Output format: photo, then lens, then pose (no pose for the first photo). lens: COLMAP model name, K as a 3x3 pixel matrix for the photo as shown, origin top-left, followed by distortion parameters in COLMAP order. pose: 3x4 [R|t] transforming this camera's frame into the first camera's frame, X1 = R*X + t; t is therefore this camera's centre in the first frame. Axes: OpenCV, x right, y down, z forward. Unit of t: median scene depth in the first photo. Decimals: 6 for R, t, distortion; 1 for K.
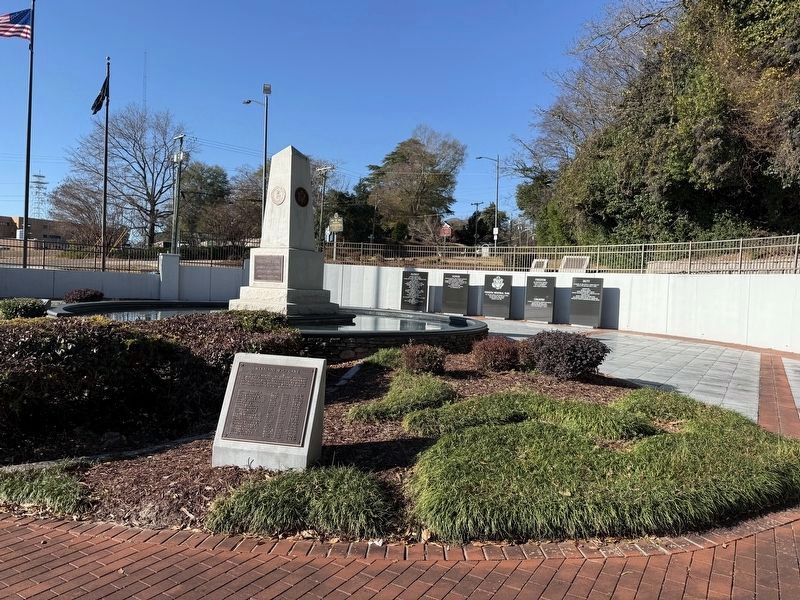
lens RADIAL K [[558.9, 0, 389.4], [0, 558.9, 322.6], [0, 0, 1]] dist [-0.003606, -0.005639]
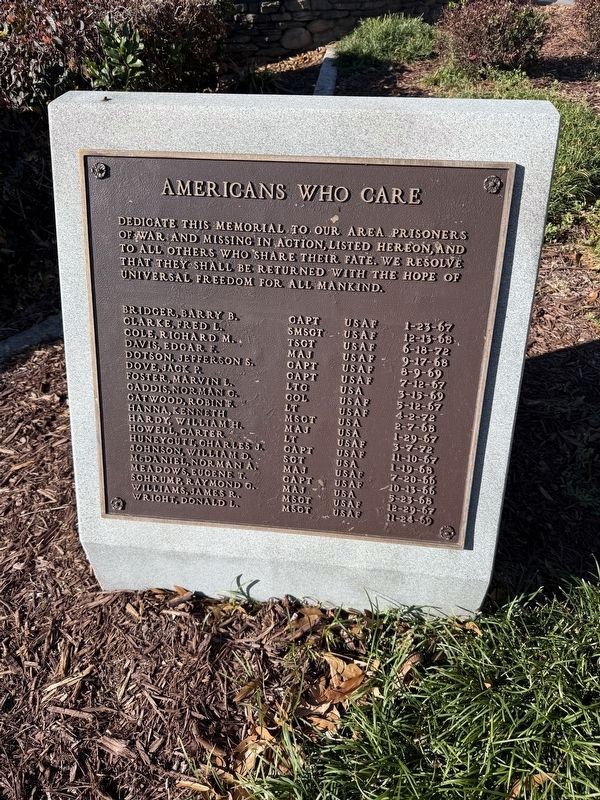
lens RADIAL K [[558.9, 0, 314.0], [0, 558.9, 401.0], [0, 0, 1]] dist [-0.003606, -0.005639]
pose [[0.995754, -0.091339, 0.011428, -0.210152], [0.066023, 0.795184, 0.602763, 0.030218], [-0.064143, -0.599449, 0.797839, 0.833218]]
